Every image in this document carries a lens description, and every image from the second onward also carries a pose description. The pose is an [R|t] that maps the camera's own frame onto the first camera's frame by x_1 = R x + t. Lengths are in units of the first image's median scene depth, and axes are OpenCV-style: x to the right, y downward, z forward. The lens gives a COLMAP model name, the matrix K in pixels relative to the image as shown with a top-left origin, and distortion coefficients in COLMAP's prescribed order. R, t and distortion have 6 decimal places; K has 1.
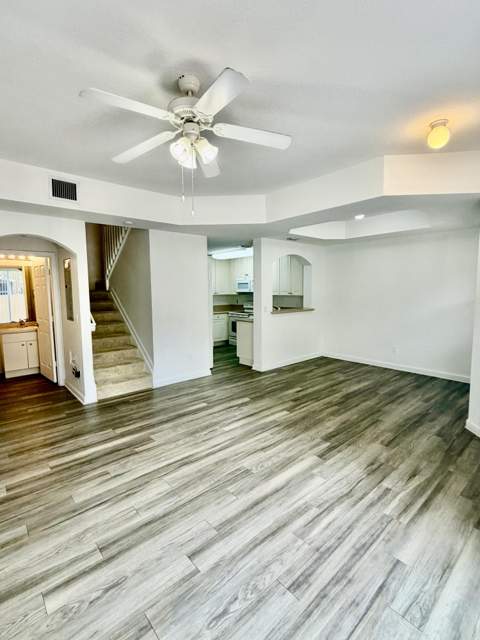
lens RADIAL K [[307.5, 0, 240.0], [0, 307.5, 320.0], [0, 0, 1]] dist [0.001054, 0.000185]
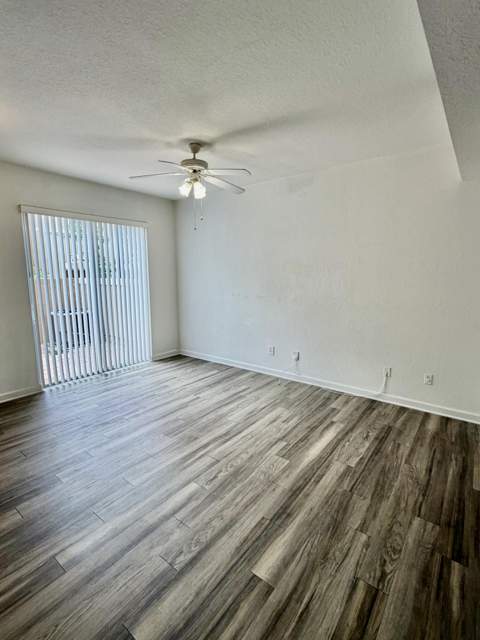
lens RADIAL K [[307.5, 0, 240.0], [0, 307.5, 320.0], [0, 0, 1]] dist [0.001054, 0.000185]
pose [[-0.982638, 0.037089, -0.181786, -0.046112], [-0.009203, 0.968864, 0.247422, -0.192889], [0.185303, 0.244799, -0.951702, 1.919069]]
